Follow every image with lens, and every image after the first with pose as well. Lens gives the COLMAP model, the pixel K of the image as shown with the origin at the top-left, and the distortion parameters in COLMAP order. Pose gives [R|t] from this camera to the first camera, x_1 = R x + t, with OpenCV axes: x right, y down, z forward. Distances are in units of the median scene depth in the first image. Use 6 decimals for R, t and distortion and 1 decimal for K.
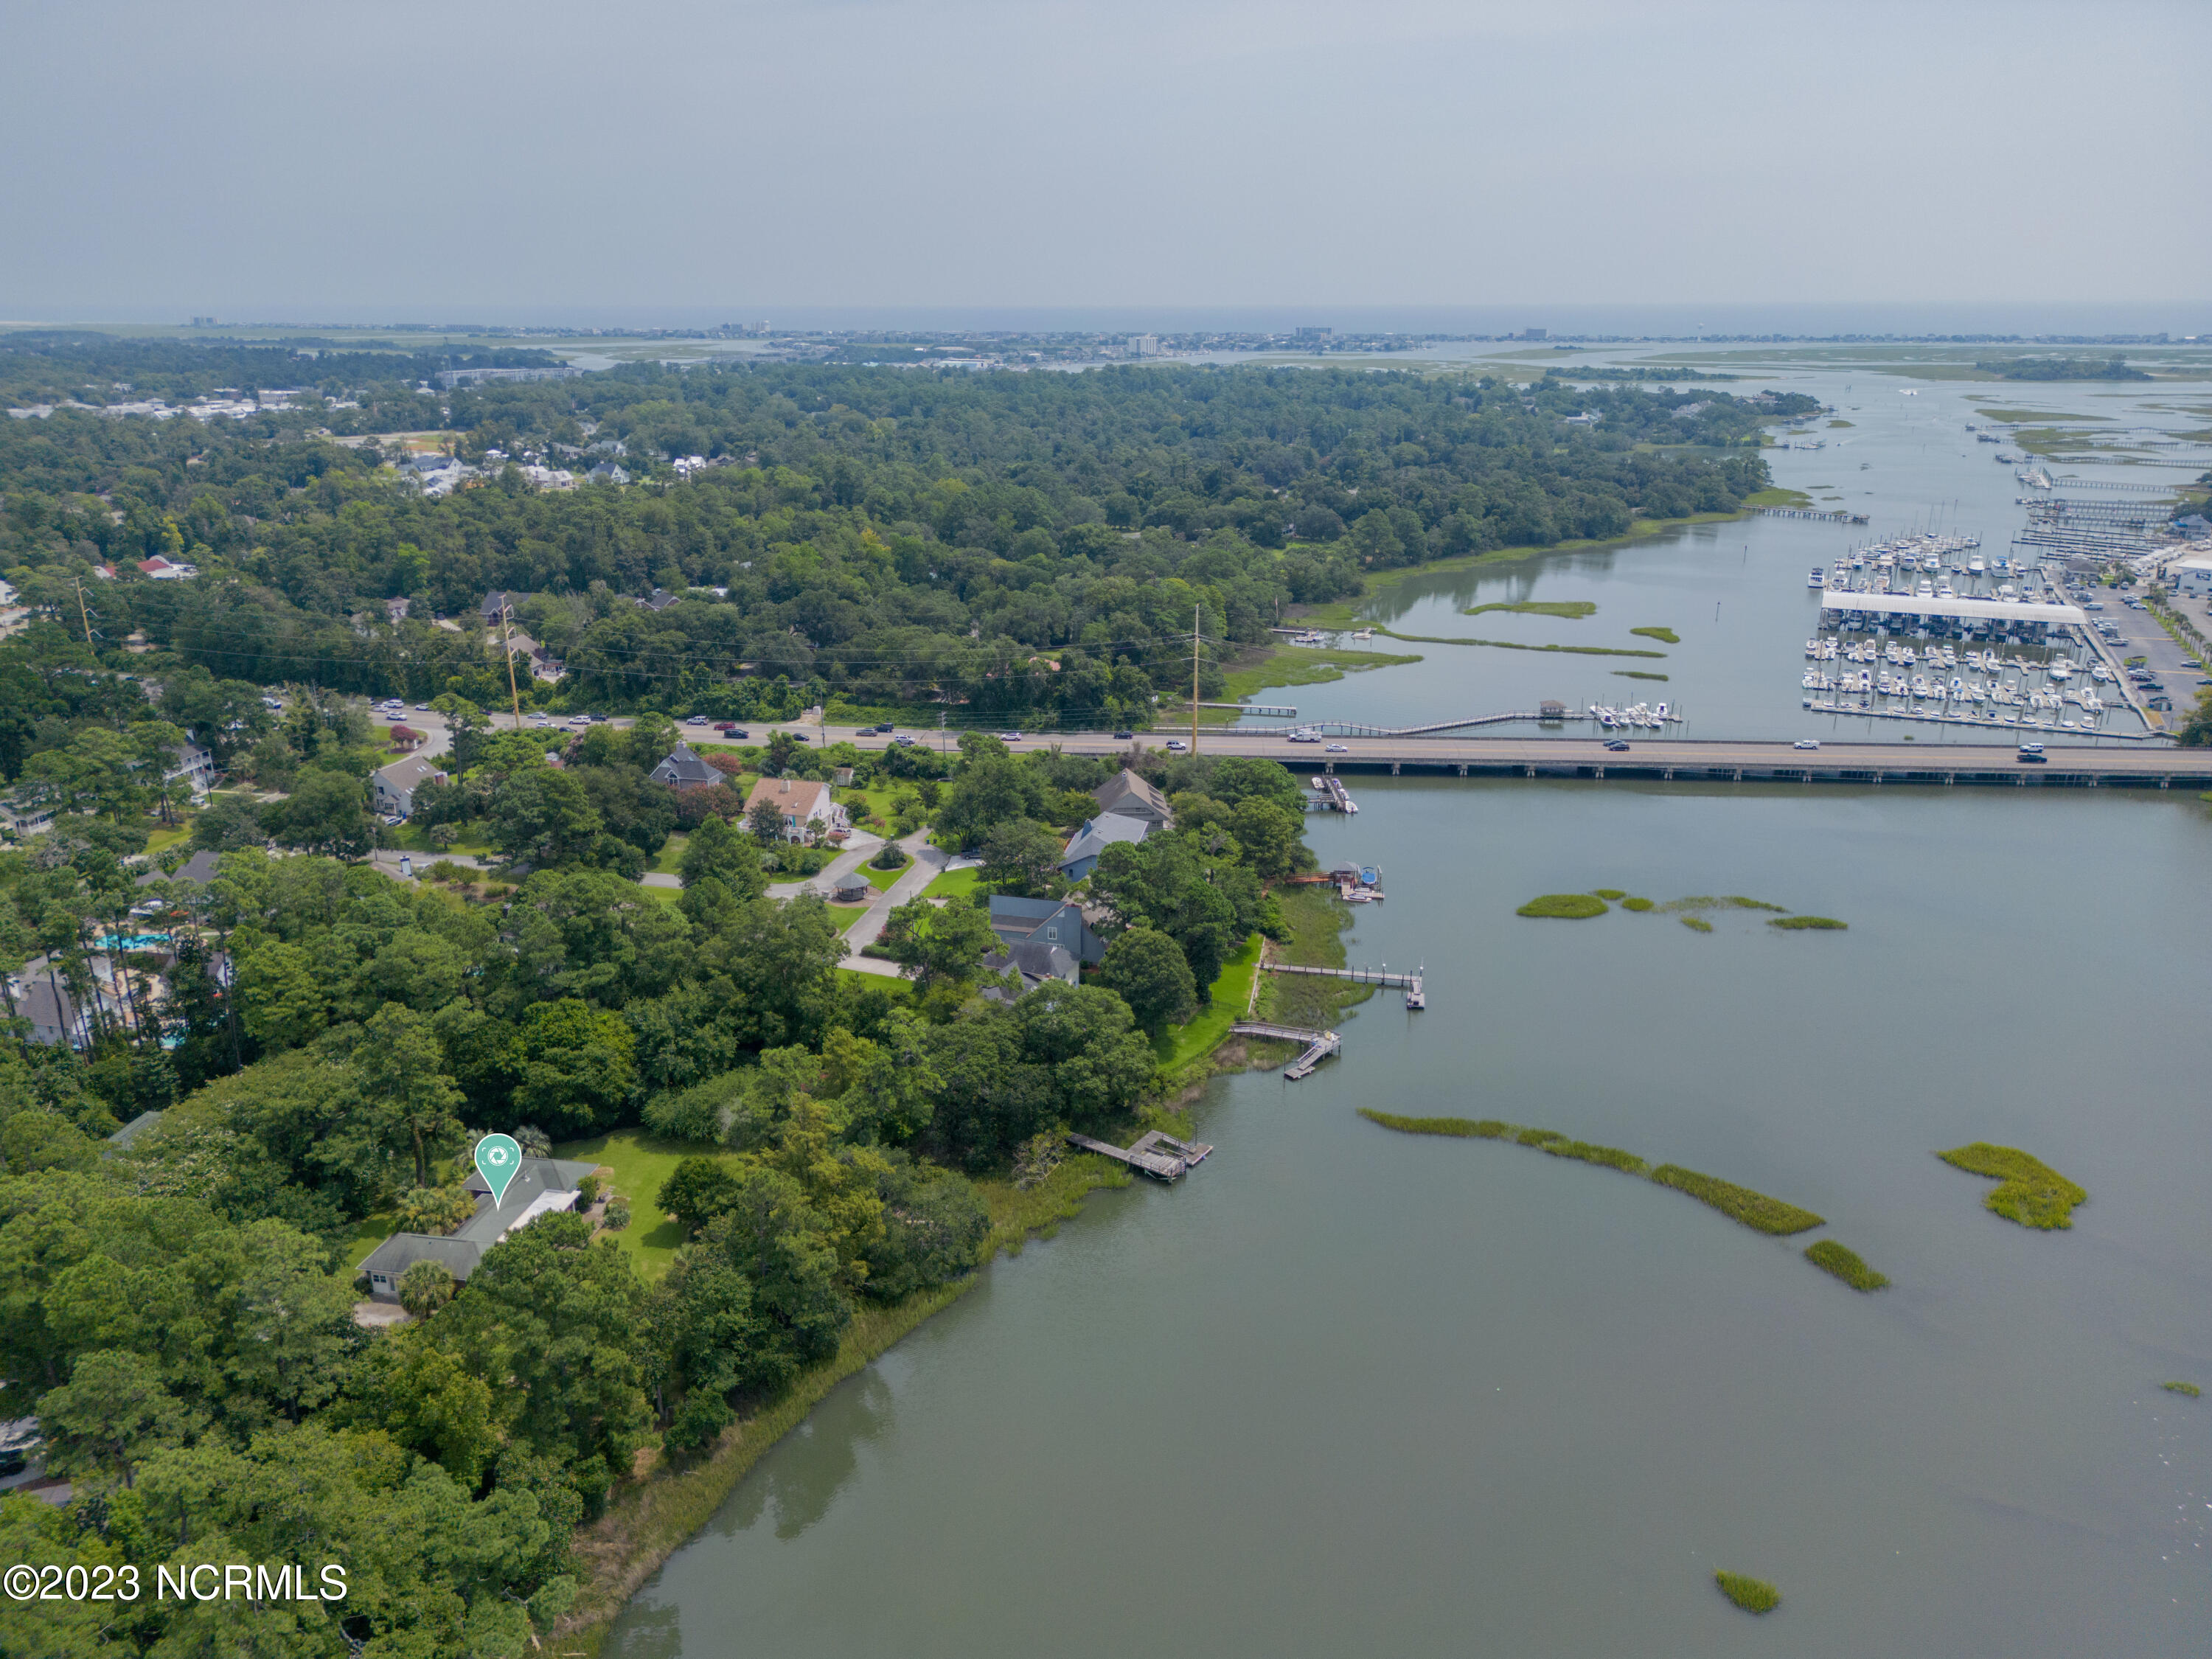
lens RADIAL K [[1536.7, 0, 1111.9], [0, 1536.7, 806.9], [0, 0, 1]] dist [0.058620, -0.049817]
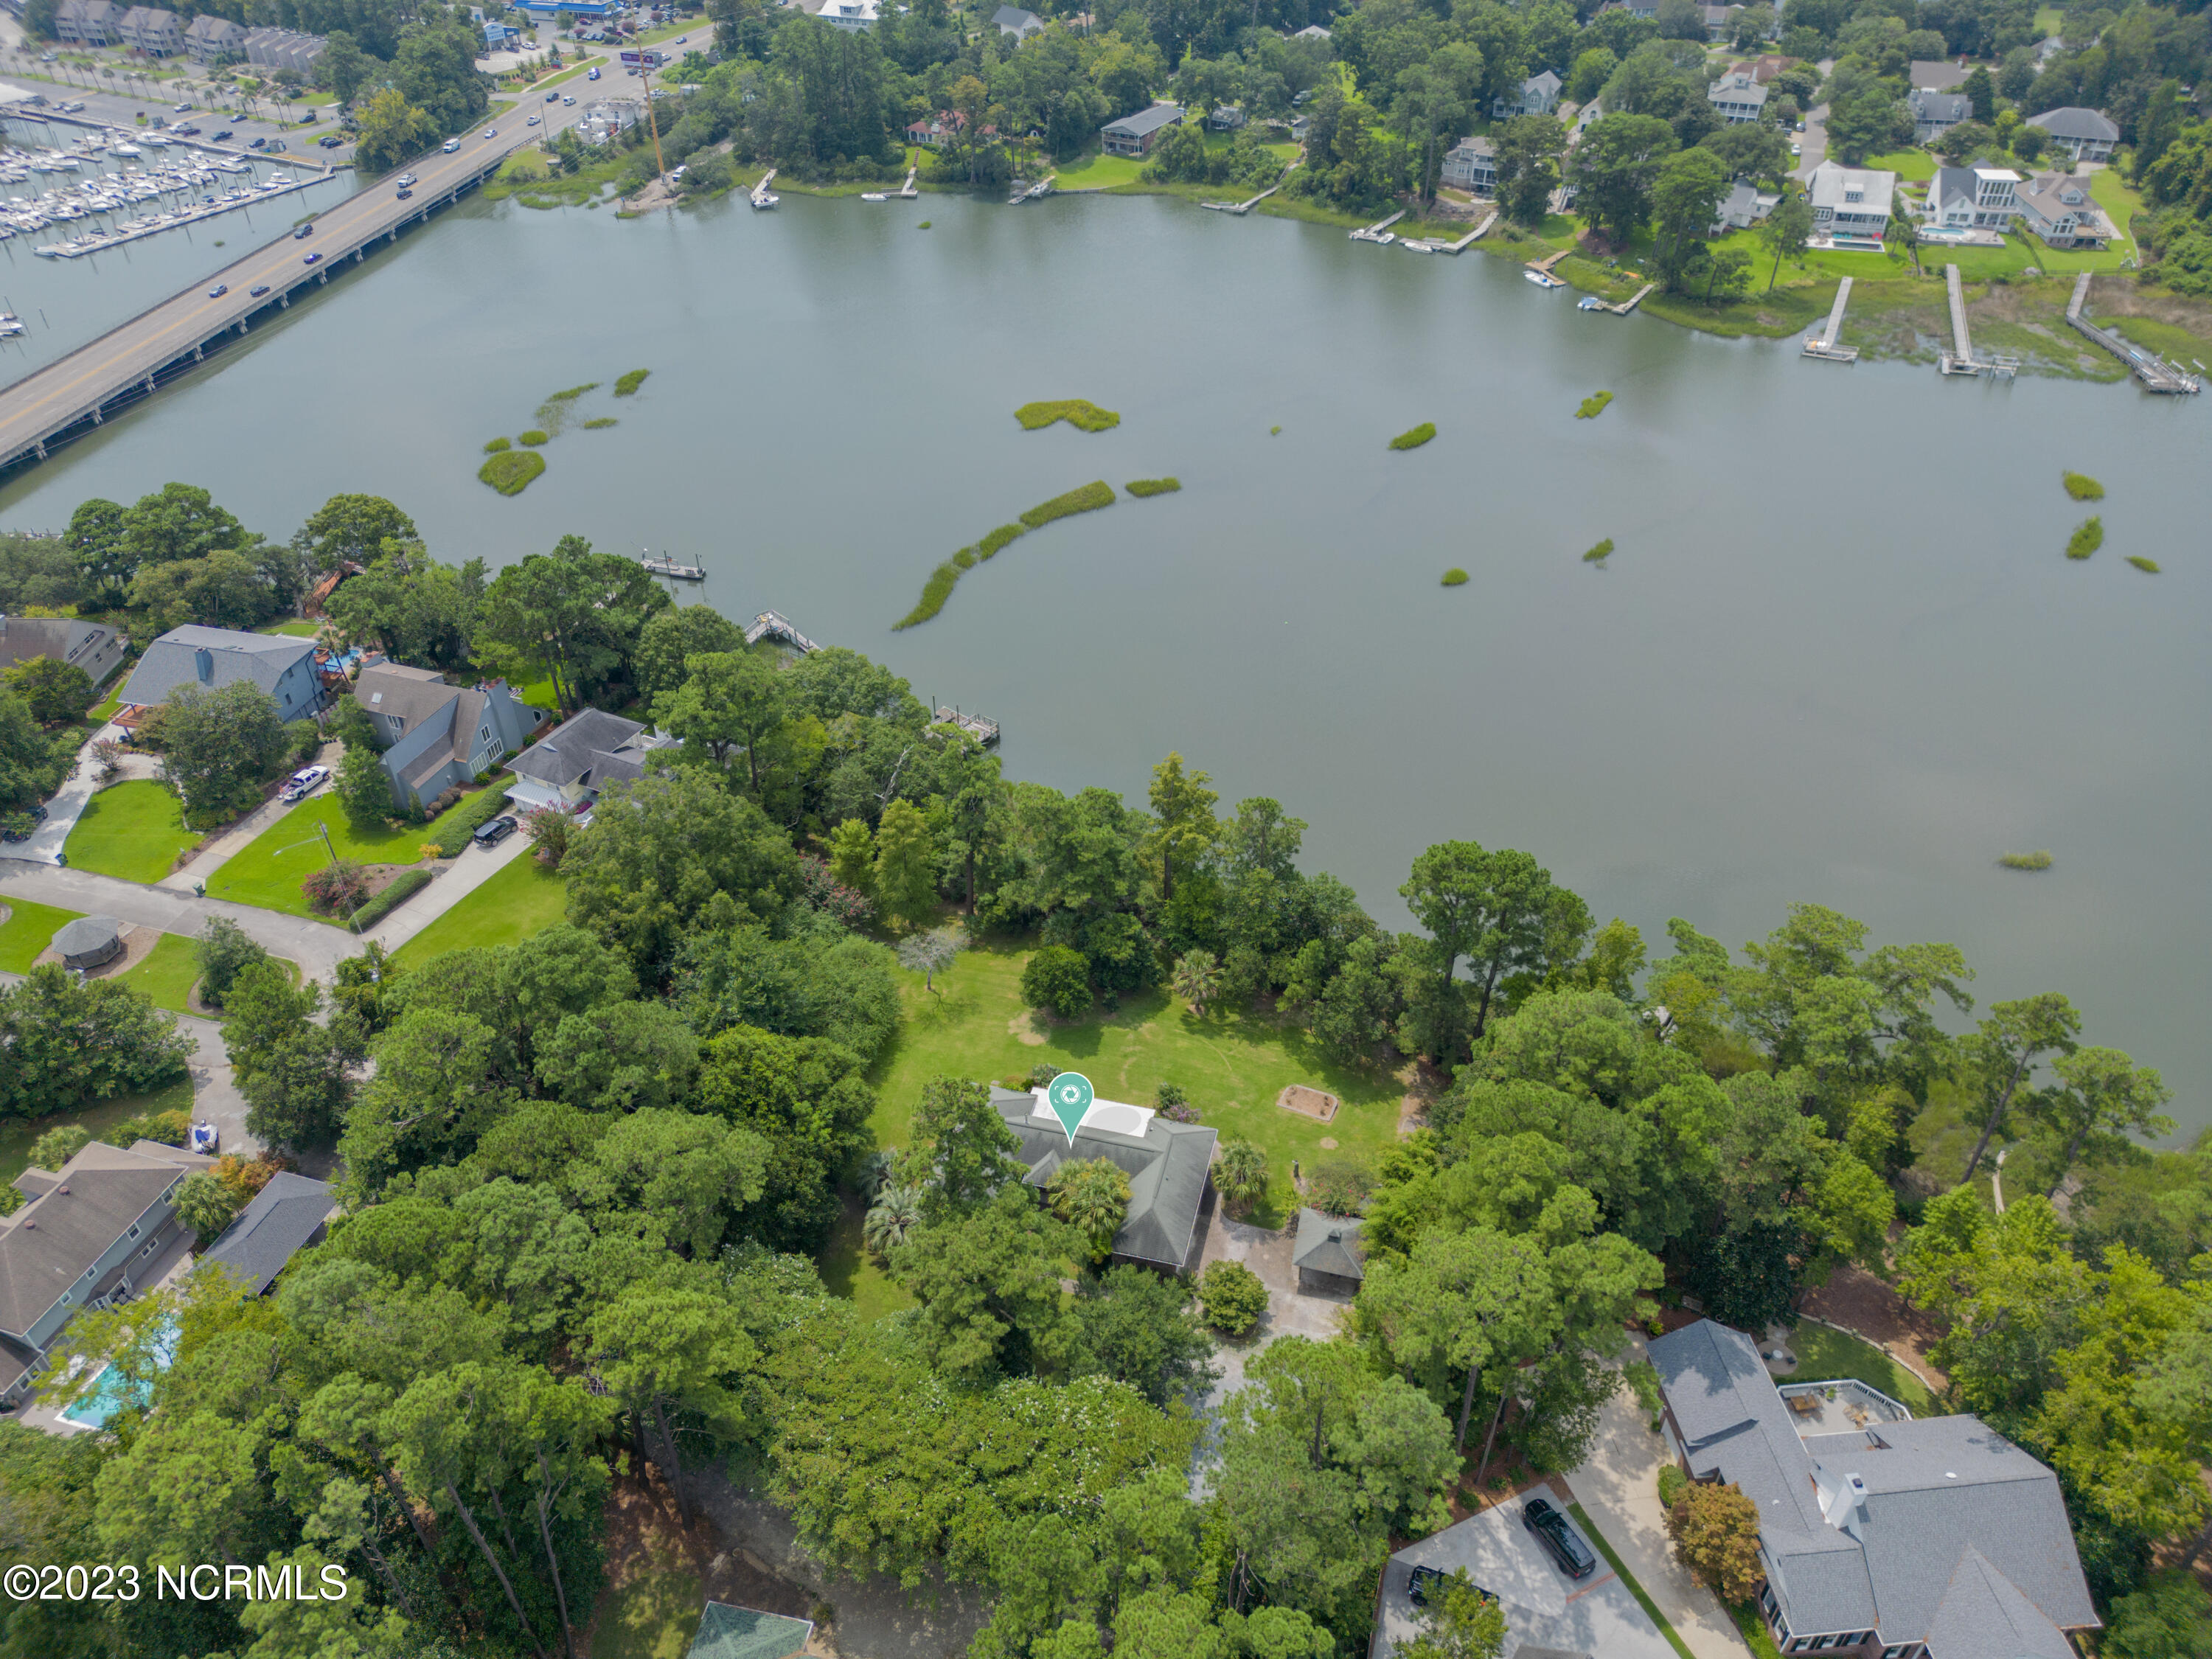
lens RADIAL K [[1536.7, 0, 1068.0], [0, 1536.7, 818.6], [0, 0, 1]] dist [0.058620, -0.049817]
pose [[0.092420, -0.604059, 0.791563, -0.506494], [0.316556, 0.771546, 0.551824, -0.170650], [-0.944061, 0.199575, 0.262525, 0.417198]]
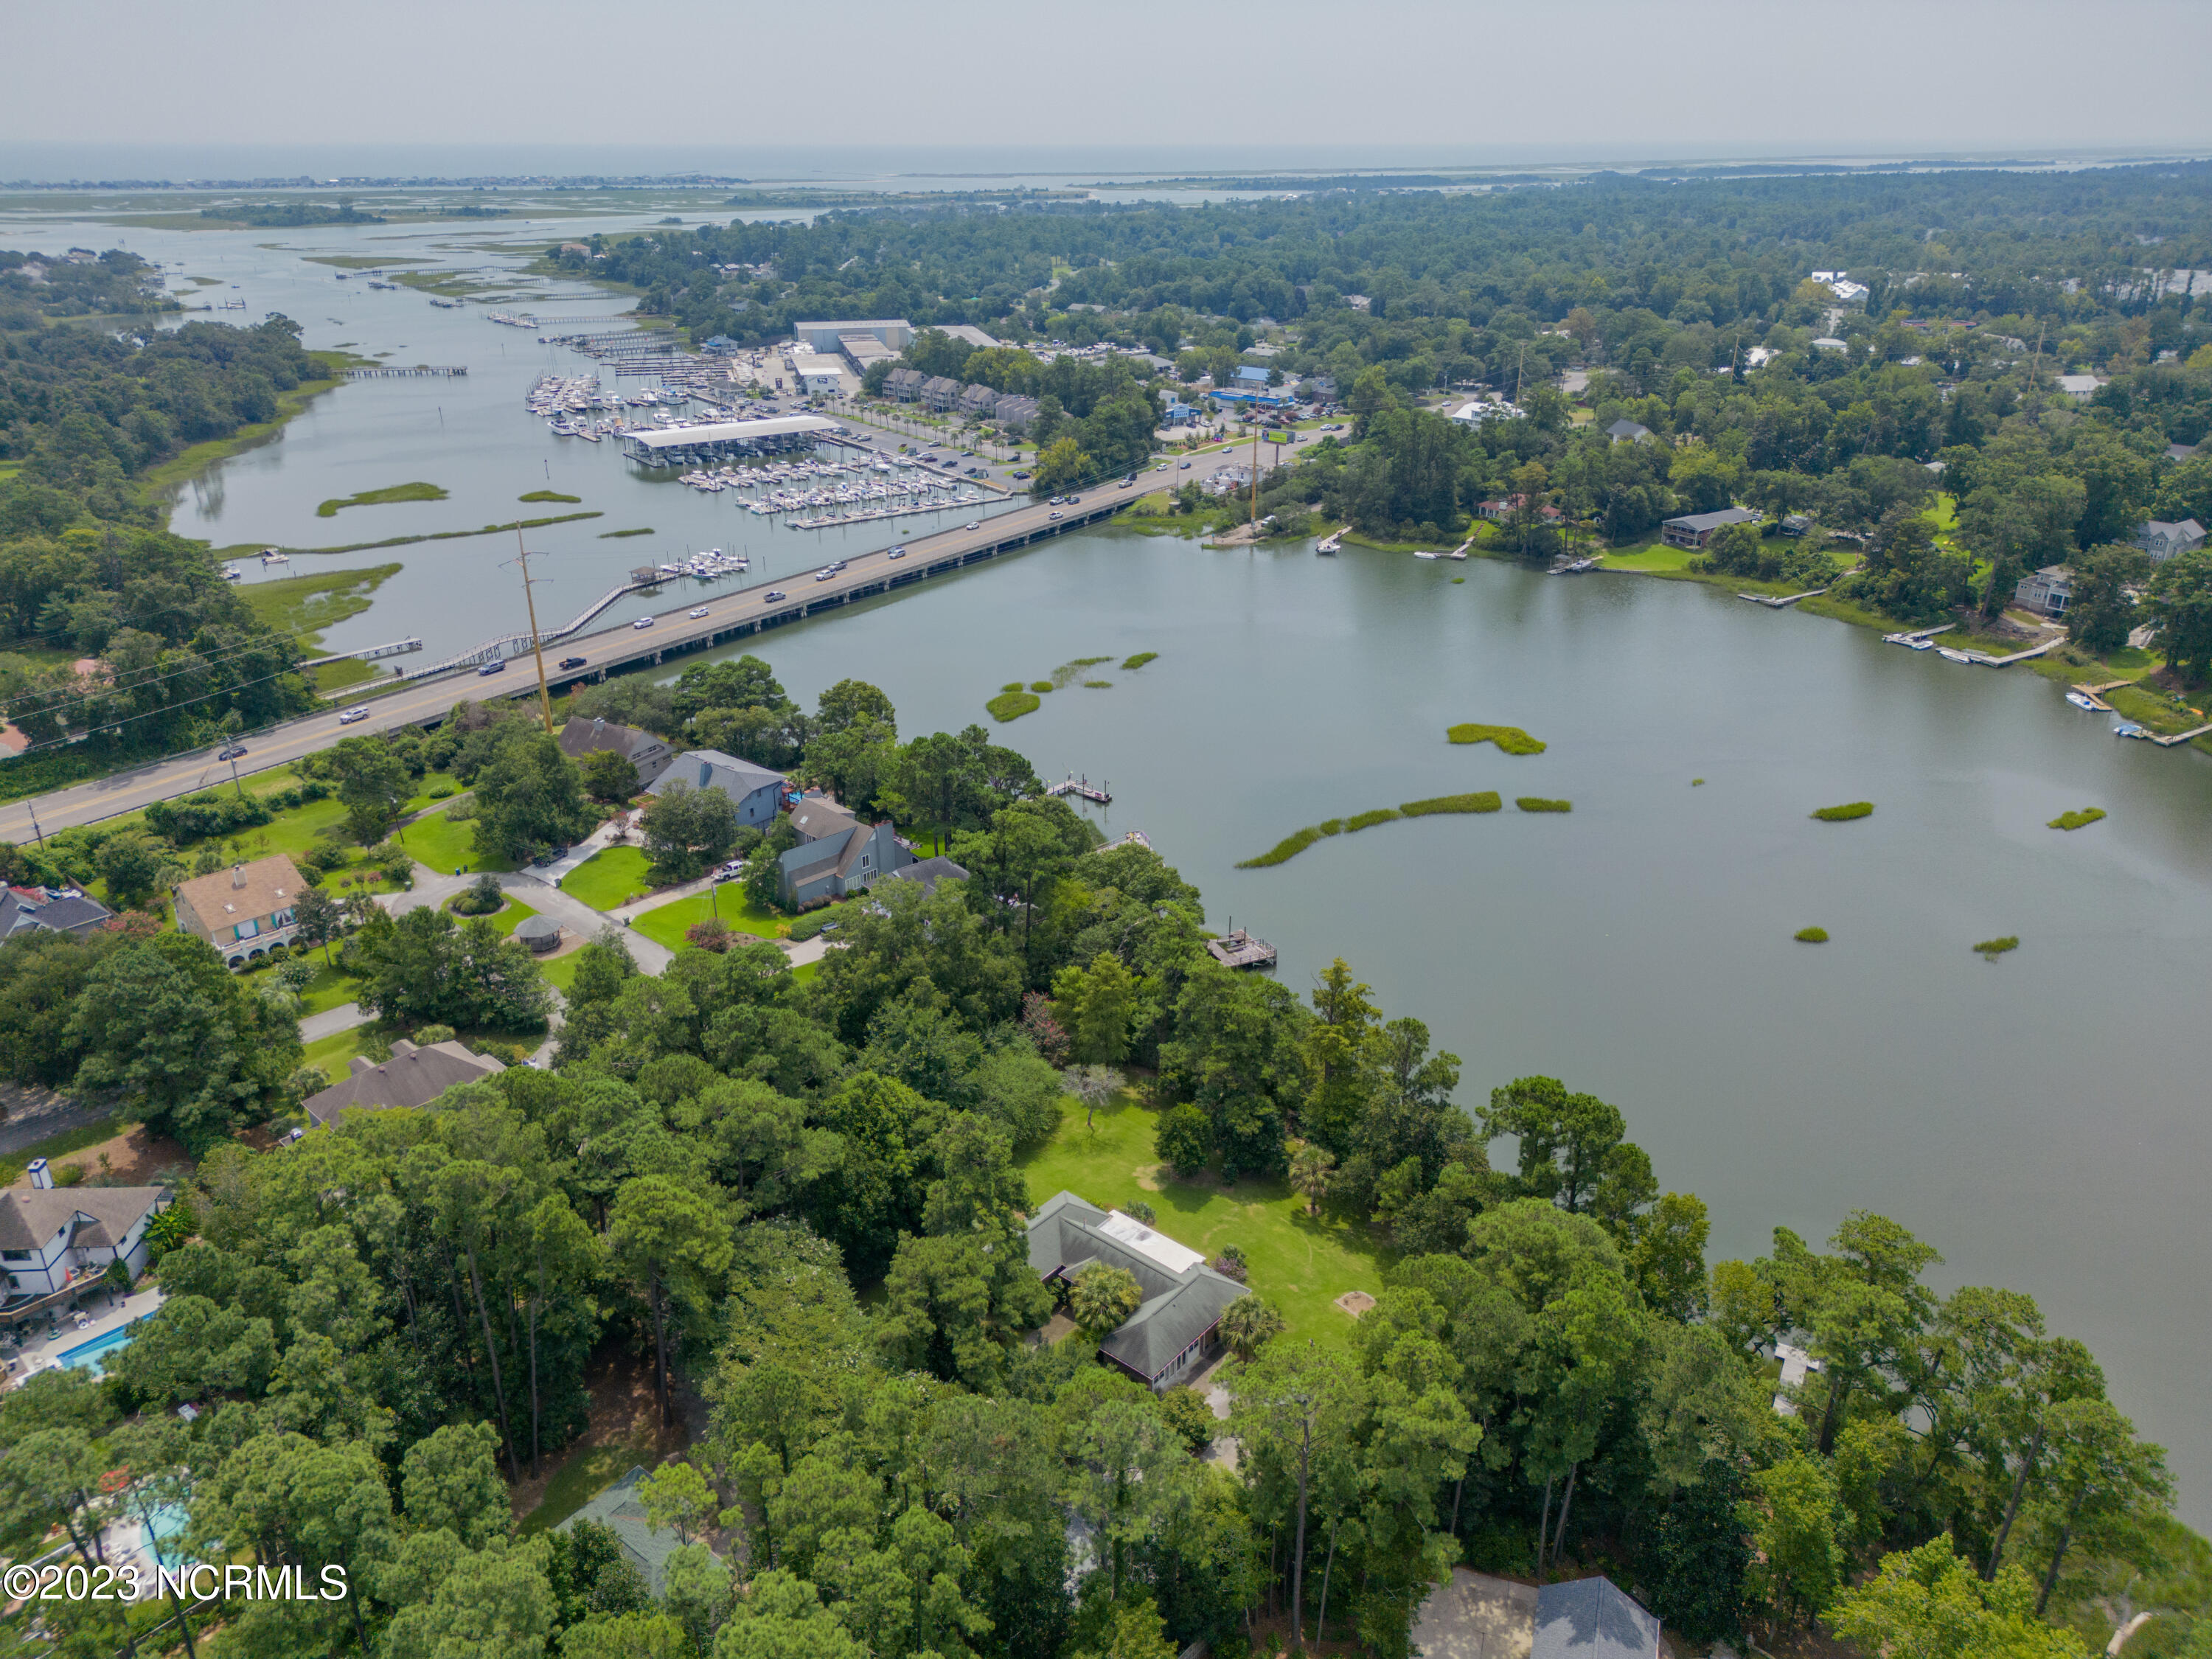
lens RADIAL K [[1536.7, 0, 1082.1], [0, 1536.7, 809.6], [0, 0, 1]] dist [0.058620, -0.049817]
pose [[0.514644, -0.338403, 0.787798, -0.549968], [0.266468, 0.936445, 0.228180, -0.099097], [-0.814946, 0.092492, 0.572109, 0.272987]]
